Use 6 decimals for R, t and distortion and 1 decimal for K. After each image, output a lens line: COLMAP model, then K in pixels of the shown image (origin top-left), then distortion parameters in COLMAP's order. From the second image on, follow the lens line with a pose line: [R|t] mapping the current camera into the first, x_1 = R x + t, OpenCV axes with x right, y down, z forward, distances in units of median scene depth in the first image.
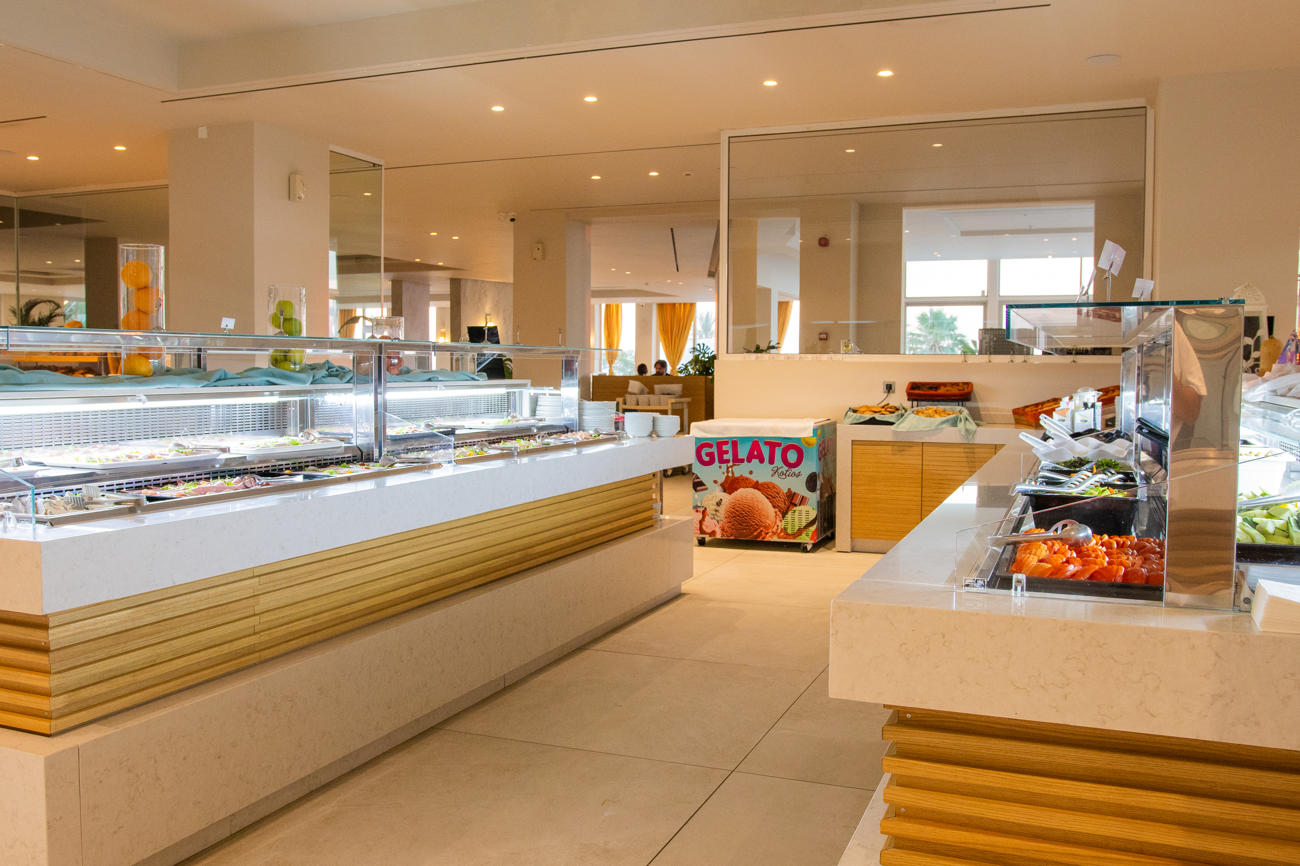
lens RADIAL K [[1092.7, 0, 650.0], [0, 1092.7, 433.0], [0, 0, 1]] dist [-0.087730, 0.079645]
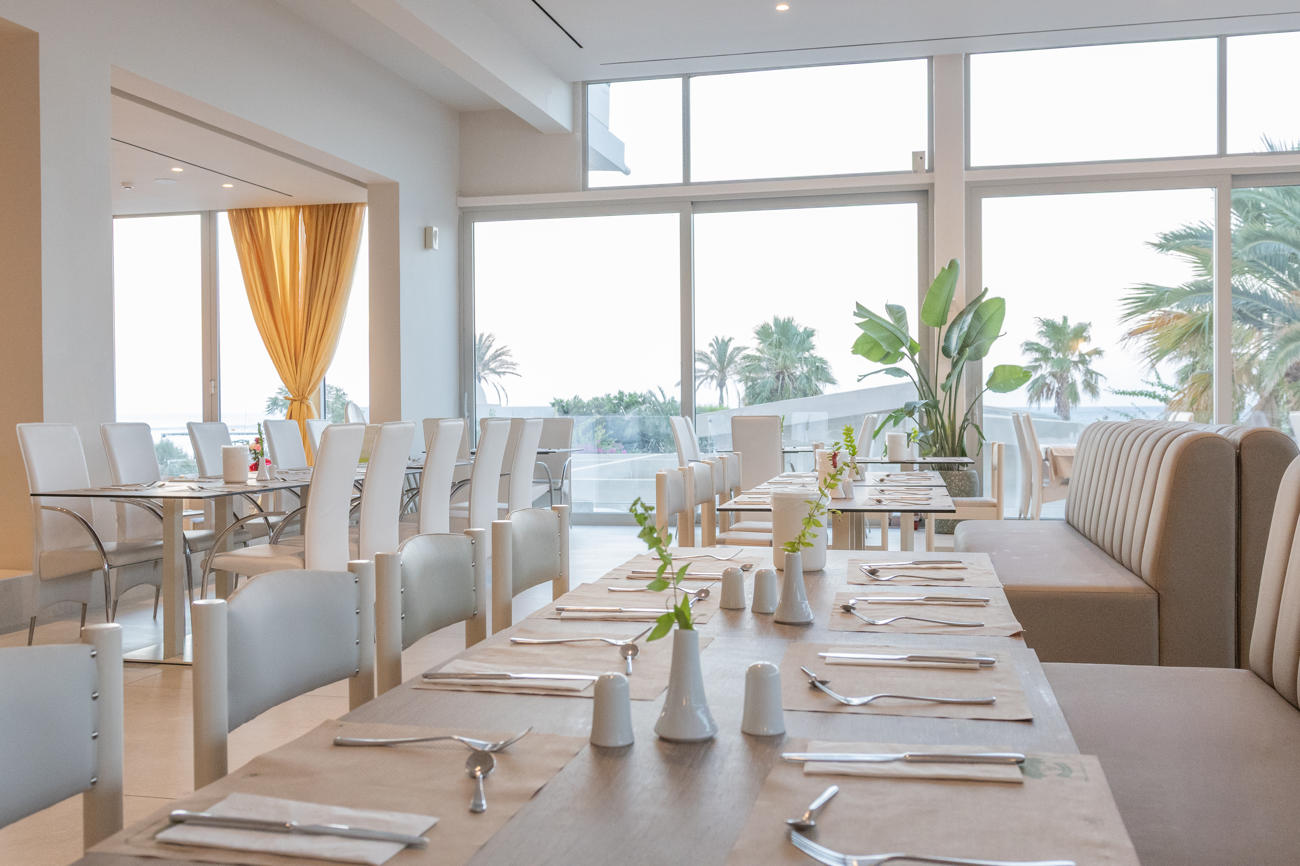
lens RADIAL K [[1253.3, 0, 650.0], [0, 1253.3, 433.0], [0, 0, 1]] dist [0.000443, 0.000280]
pose [[0.988850, -0.016395, 0.148010, 0.417055], [0.022934, 0.998830, -0.042576, -0.080434], [-0.147139, 0.045496, 0.988069, 1.576854]]
